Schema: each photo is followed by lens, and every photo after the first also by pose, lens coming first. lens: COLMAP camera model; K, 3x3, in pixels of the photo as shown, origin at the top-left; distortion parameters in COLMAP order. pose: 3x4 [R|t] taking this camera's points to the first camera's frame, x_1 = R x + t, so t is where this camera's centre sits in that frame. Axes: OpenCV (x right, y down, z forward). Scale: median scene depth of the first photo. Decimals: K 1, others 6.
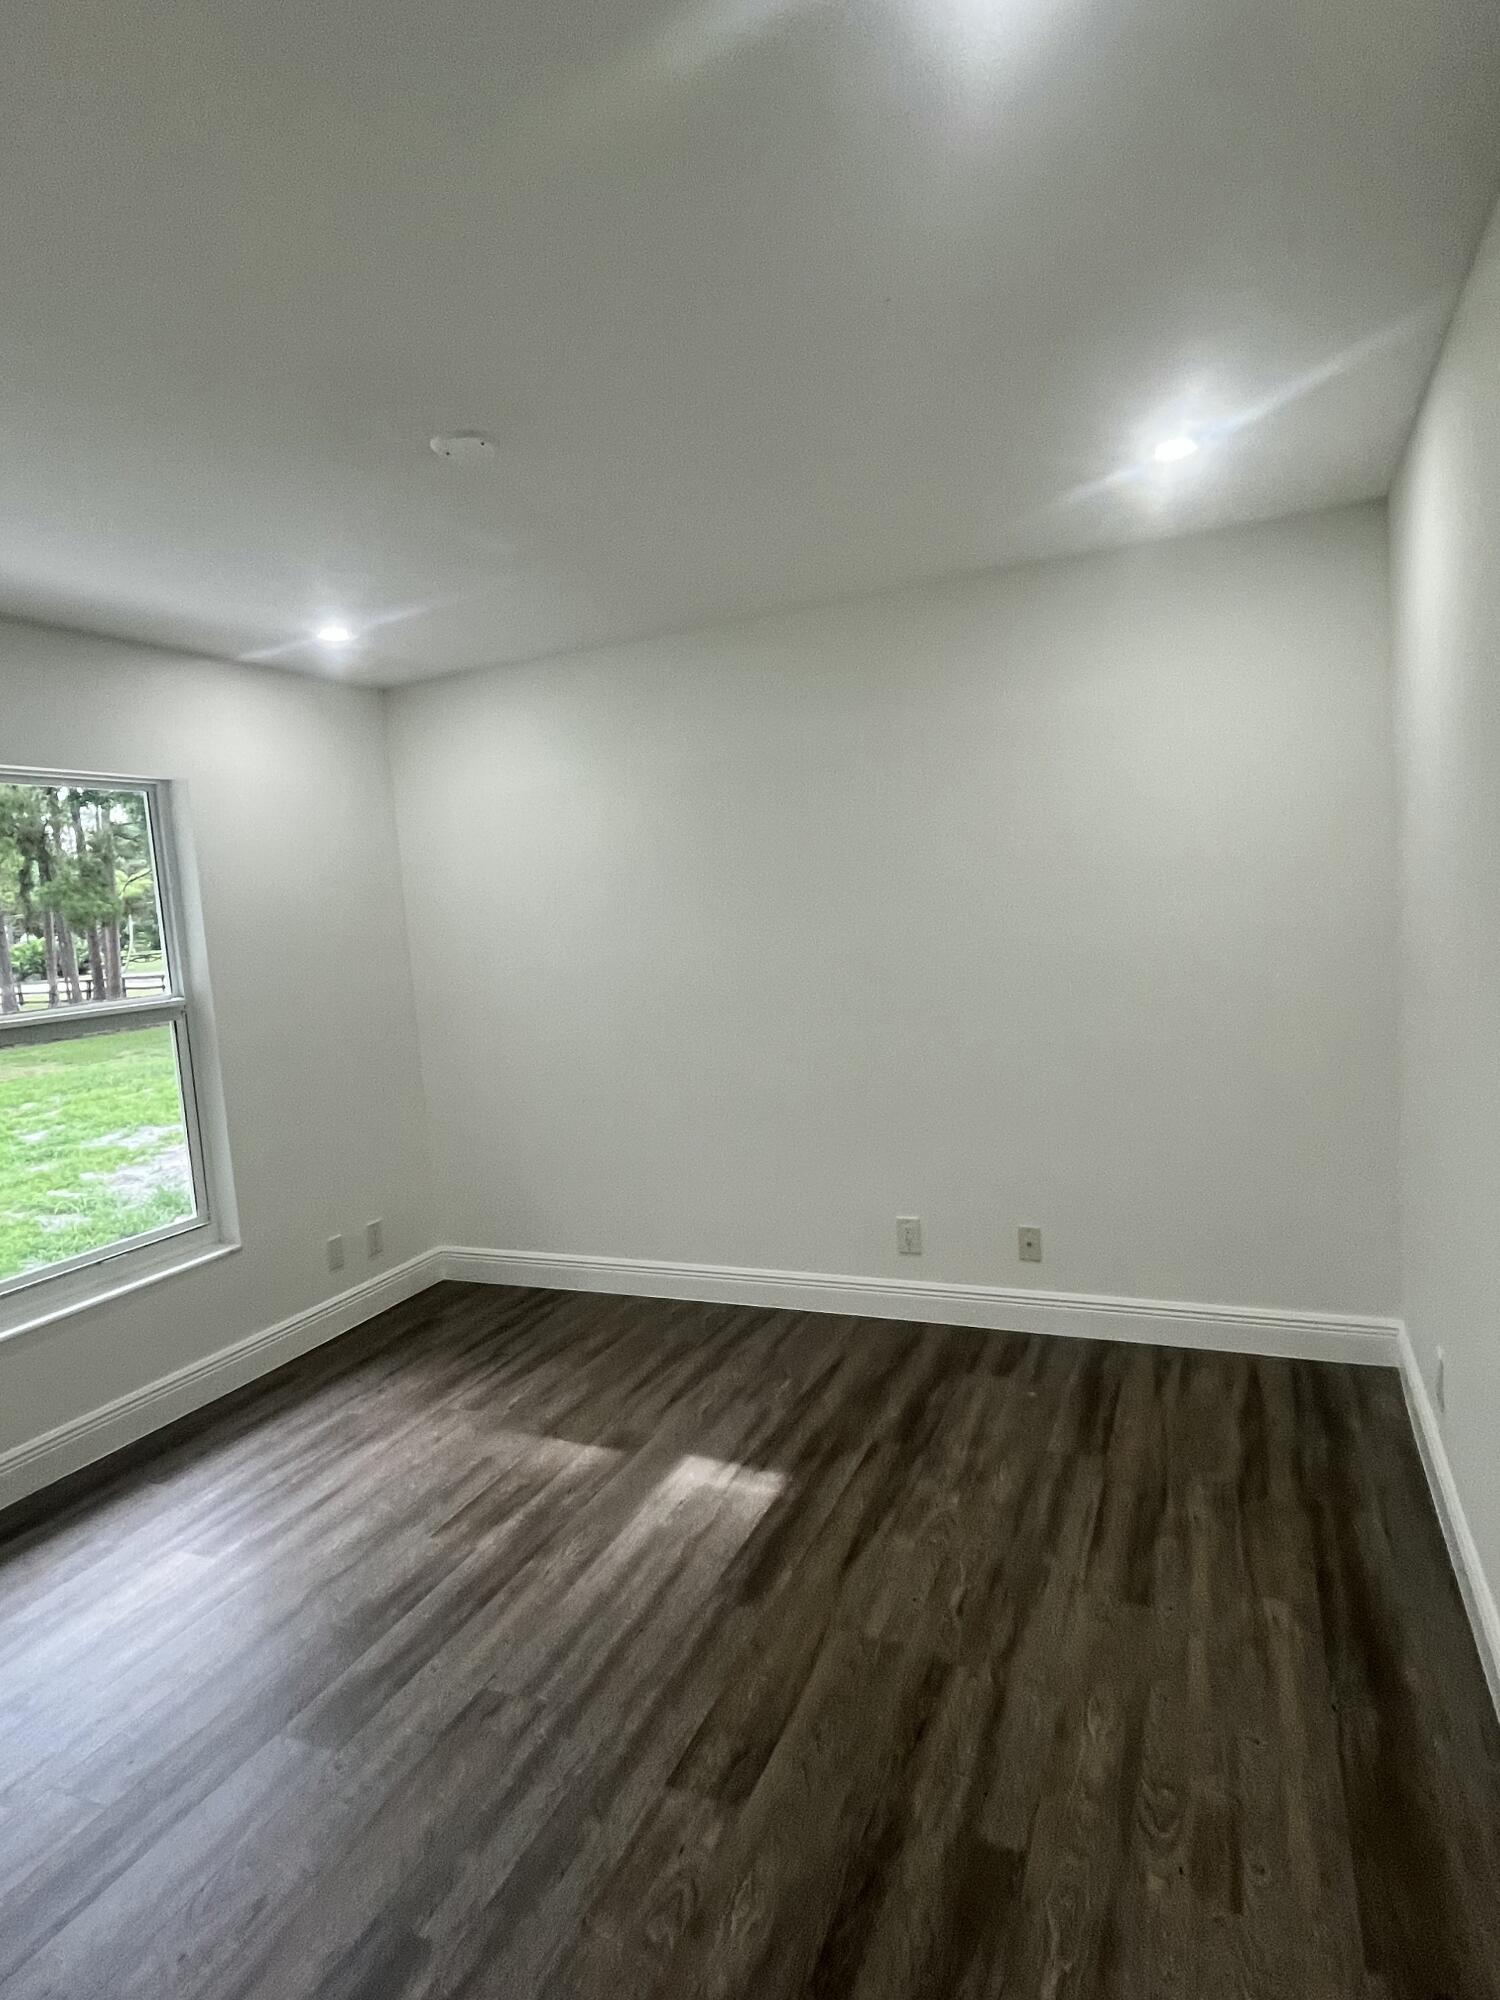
lens RADIAL K [[1115.8, 0, 742.9], [0, 1115.8, 1001.8], [0, 0, 1]] dist [-0.008022, -0.000435]
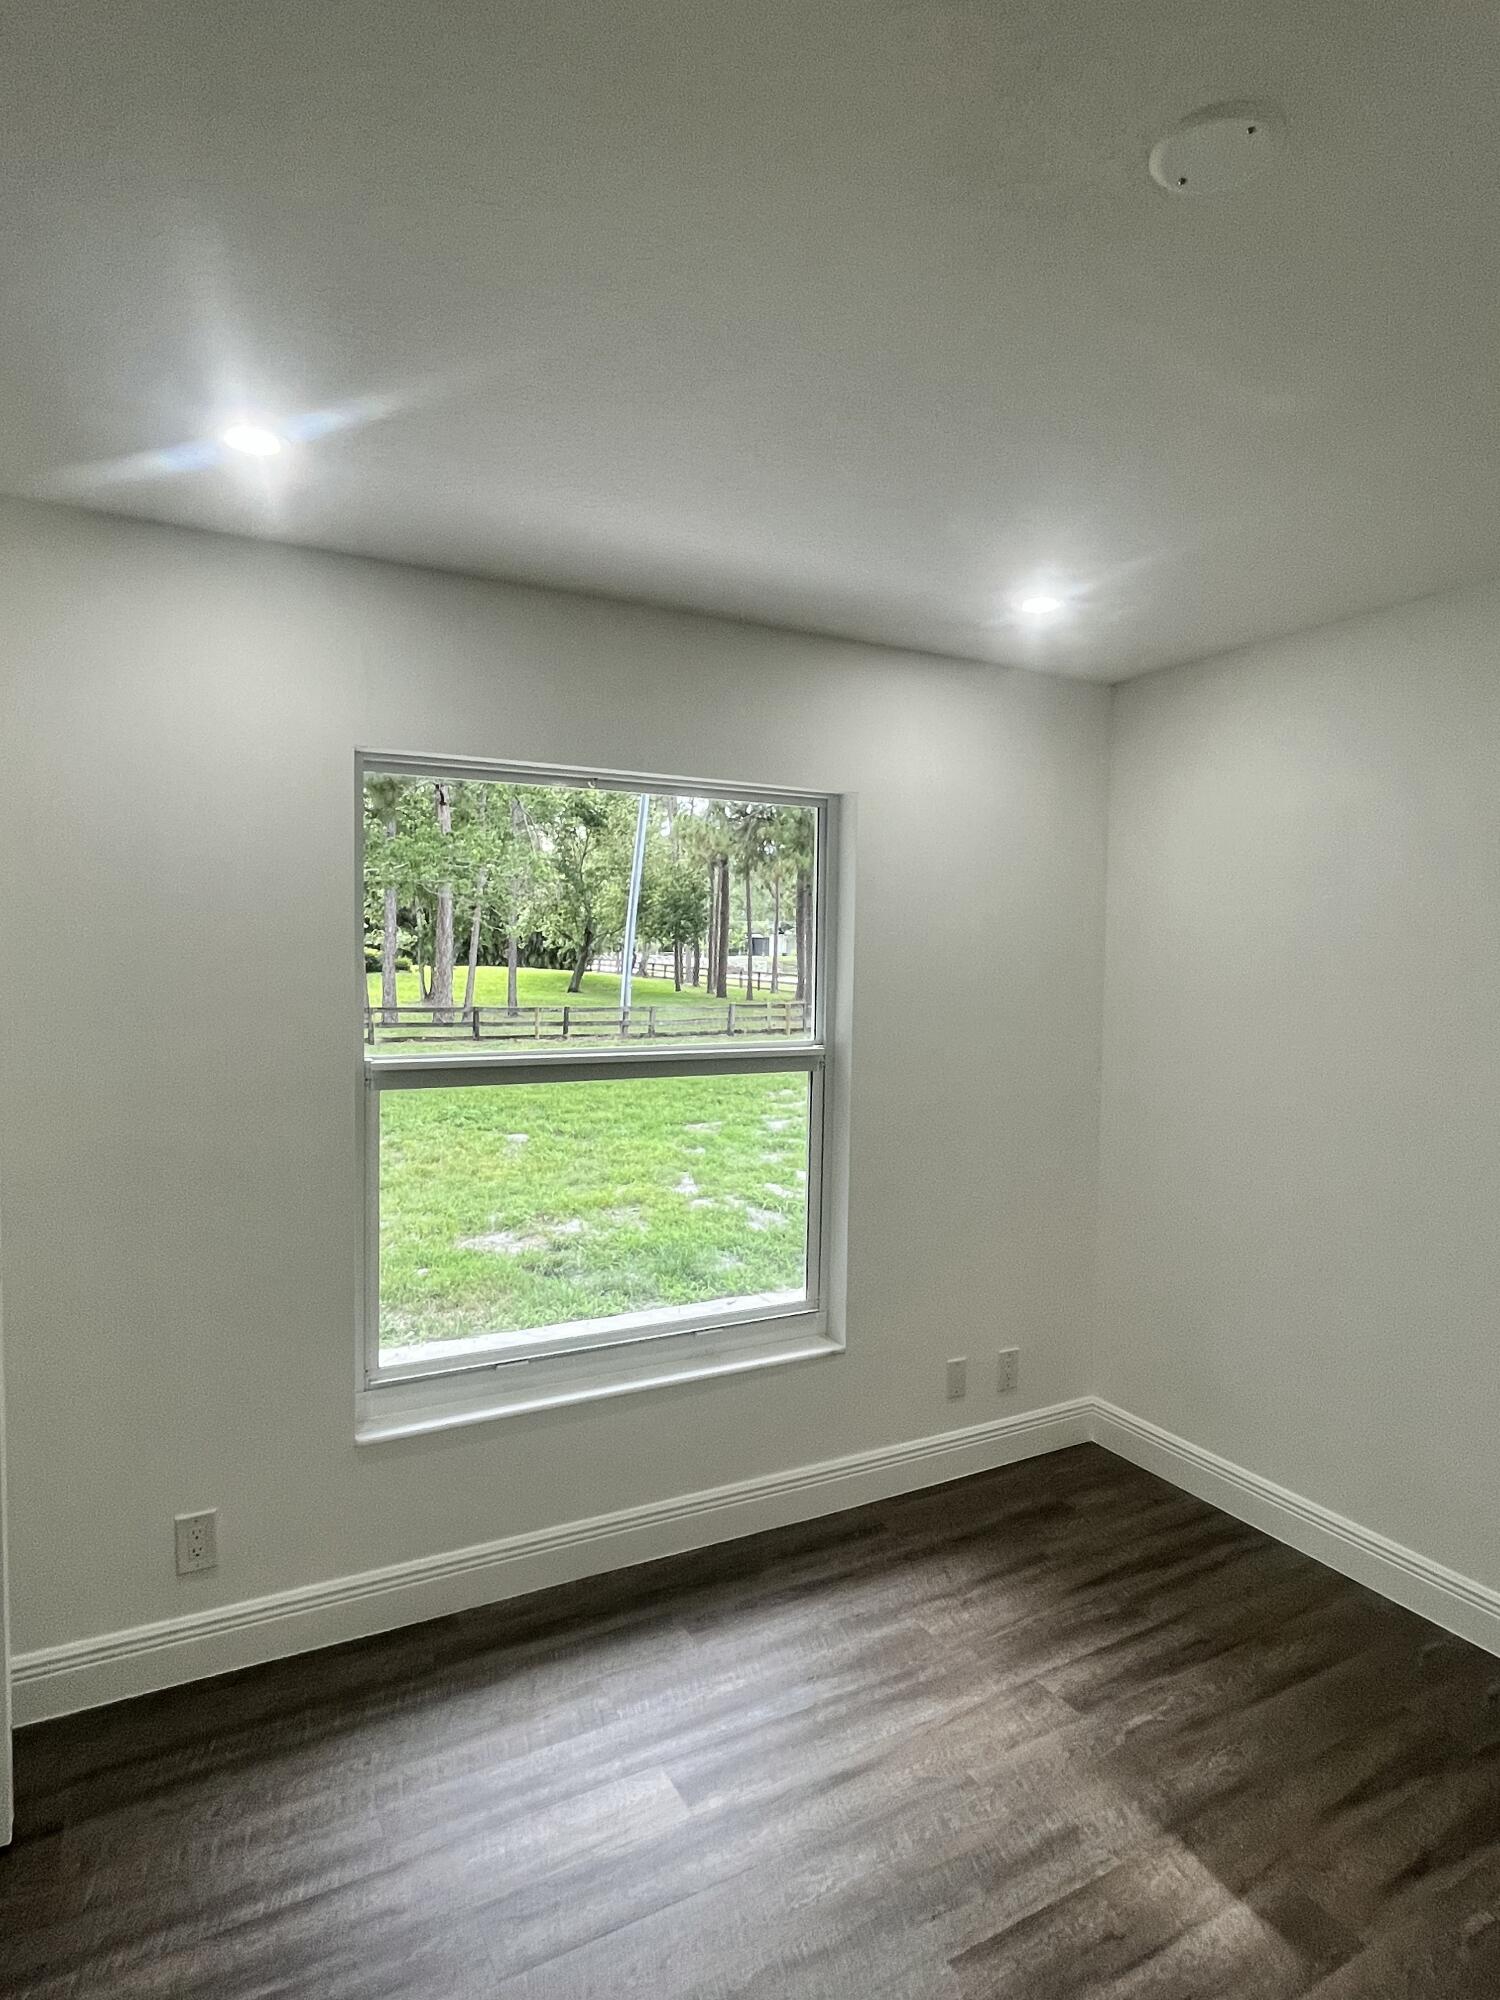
lens RADIAL K [[1115.8, 0, 750.8], [0, 1115.8, 1006.6], [0, 0, 1]] dist [-0.008022, -0.000435]
pose [[0.797011, 0.111538, -0.593577, -0.039413], [-0.124327, 0.992050, 0.019477, -0.045085], [0.591030, 0.058274, 0.804542, 0.278382]]
